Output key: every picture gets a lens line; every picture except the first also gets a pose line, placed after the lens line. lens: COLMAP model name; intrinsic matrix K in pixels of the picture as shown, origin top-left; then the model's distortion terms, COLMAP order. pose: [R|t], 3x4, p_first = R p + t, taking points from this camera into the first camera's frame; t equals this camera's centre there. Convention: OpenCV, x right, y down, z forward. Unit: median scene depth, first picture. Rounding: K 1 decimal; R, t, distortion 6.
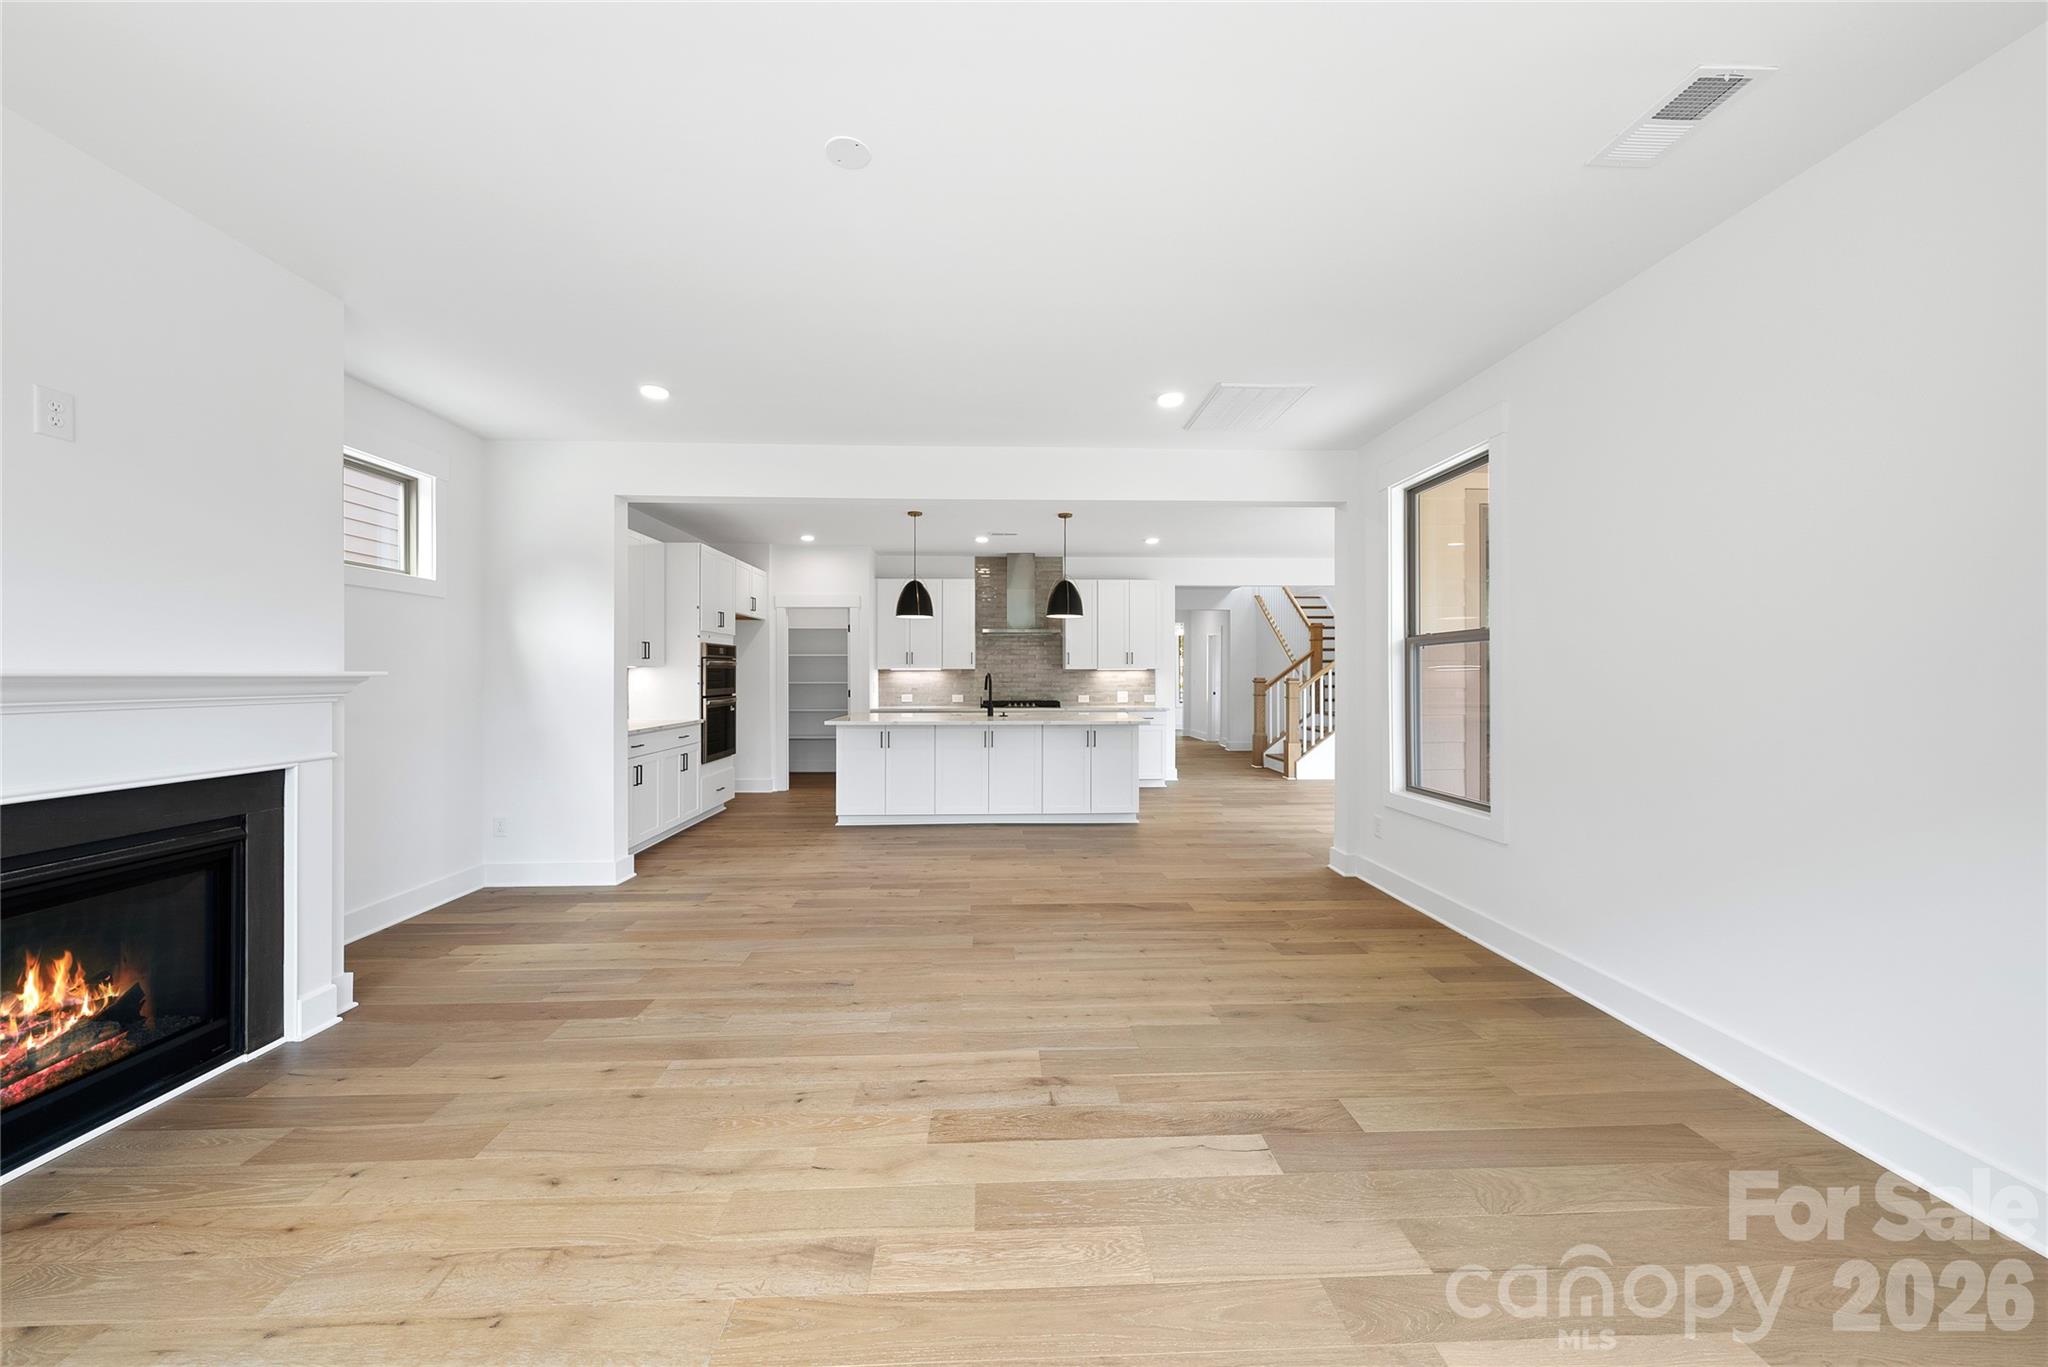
lens RADIAL K [[749.2, 0, 1024.3], [0, 749.2, 672.1], [0, 0, 1]] dist [-0.000610, -0.000341]
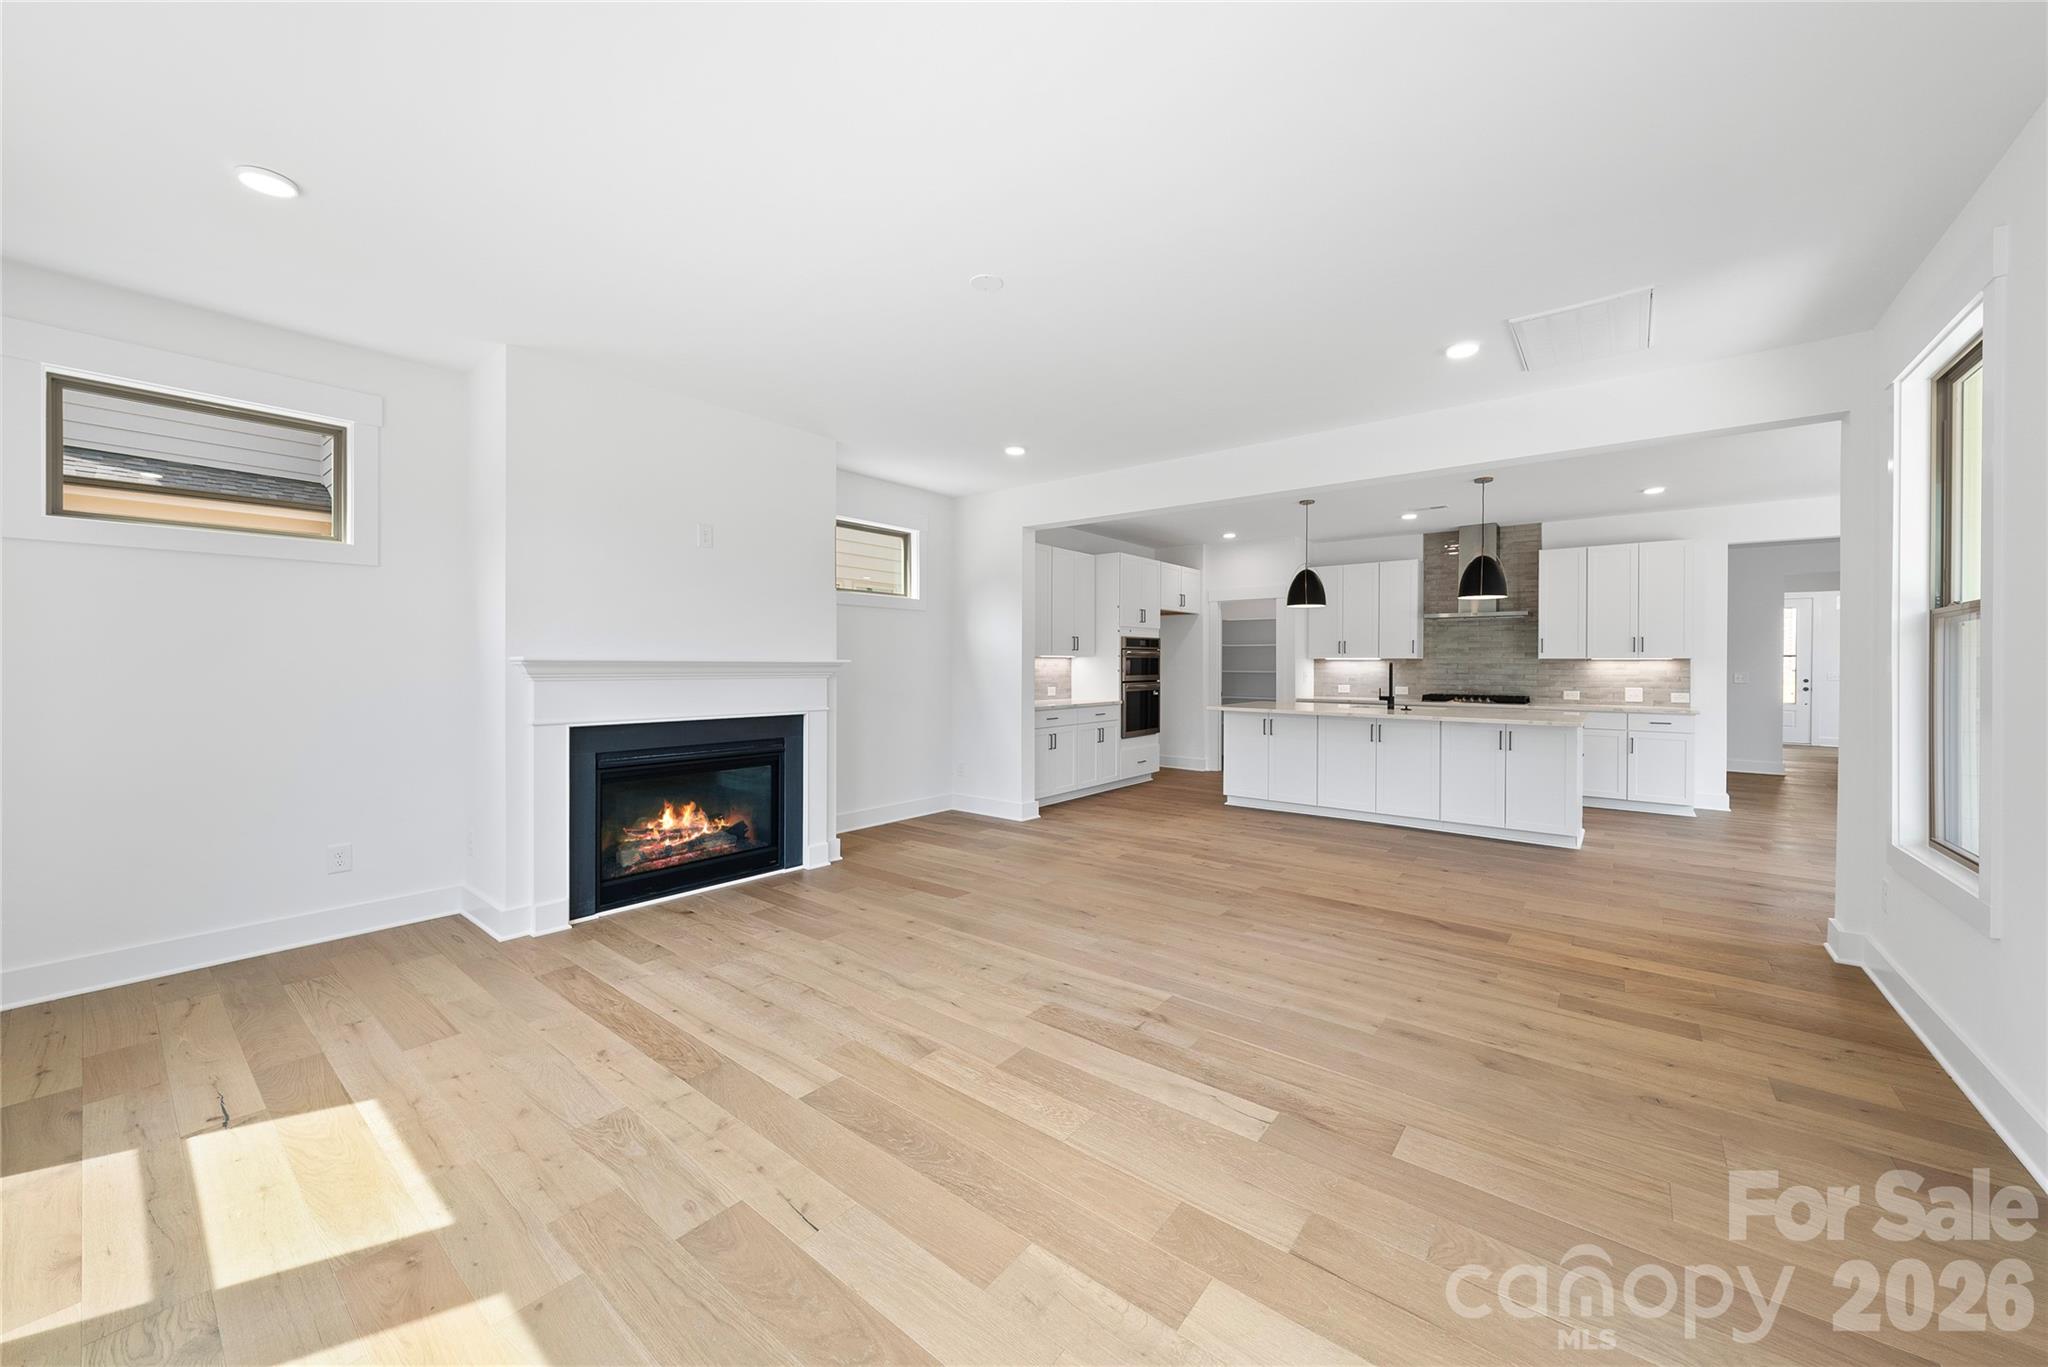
lens RADIAL K [[749.2, 0, 1023.9], [0, 749.2, 669.7], [0, 0, 1]] dist [-0.000610, -0.000341]
pose [[0.754715, 0.008916, -0.655993, 0.364383], [-0.002205, 0.999936, 0.011055, 0.001005], [0.656050, -0.006897, 0.754686, 0.001916]]
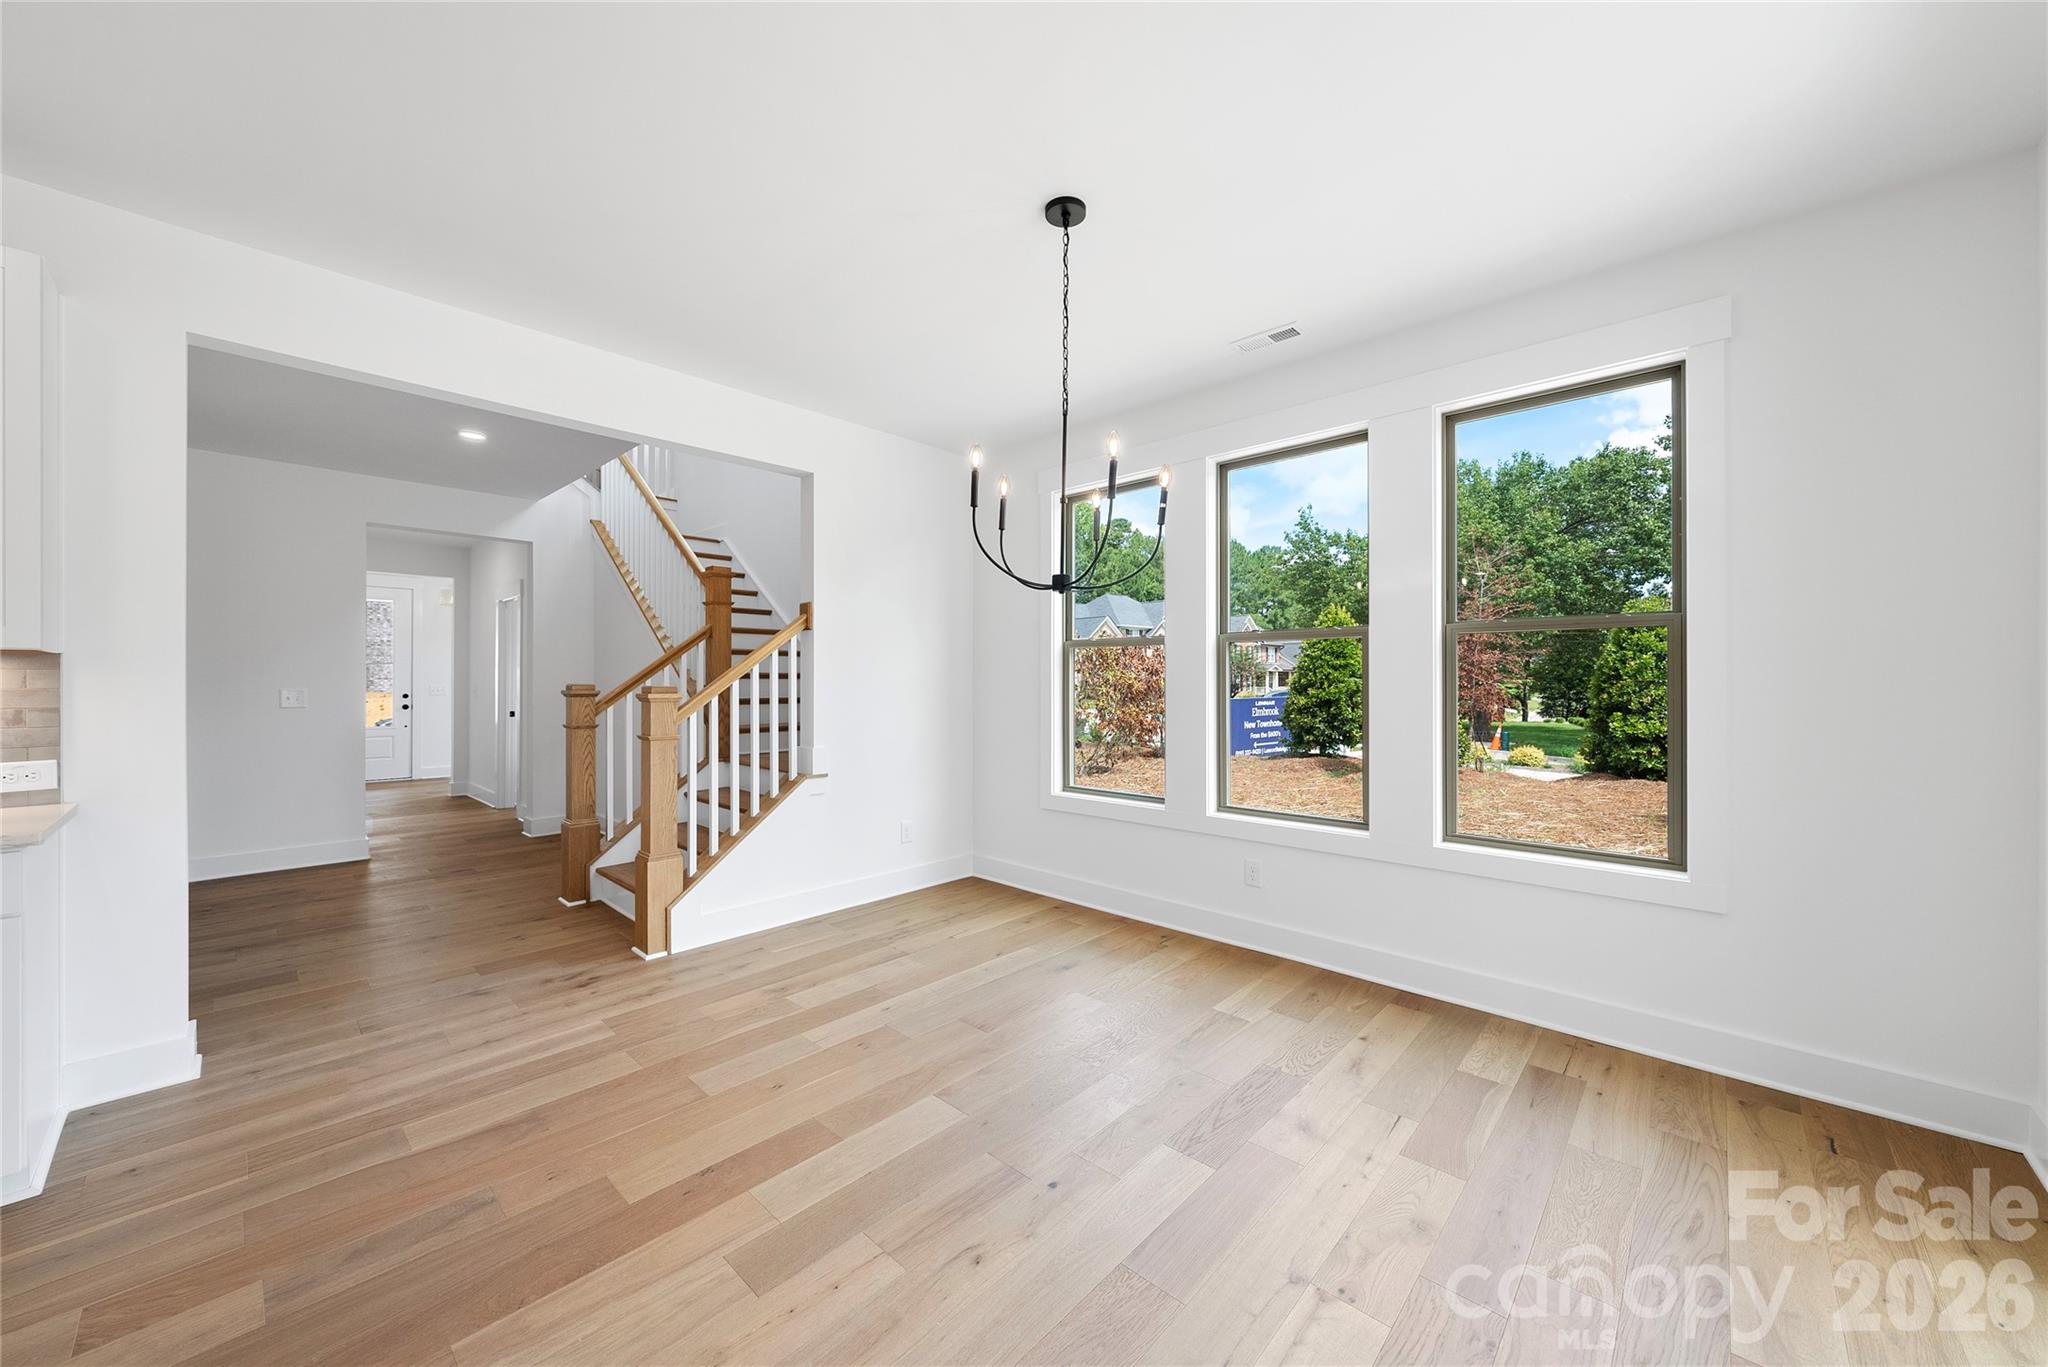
lens RADIAL K [[749.2, 0, 1022.7], [0, 749.2, 680.8], [0, 0, 1]] dist [-0.000610, -0.000341]
pose [[0.714960, 0.001102, 0.699164, 0.513174], [-0.004972, 0.999981, 0.003507, 0.006881], [-0.699148, -0.005984, 0.714952, 1.373938]]
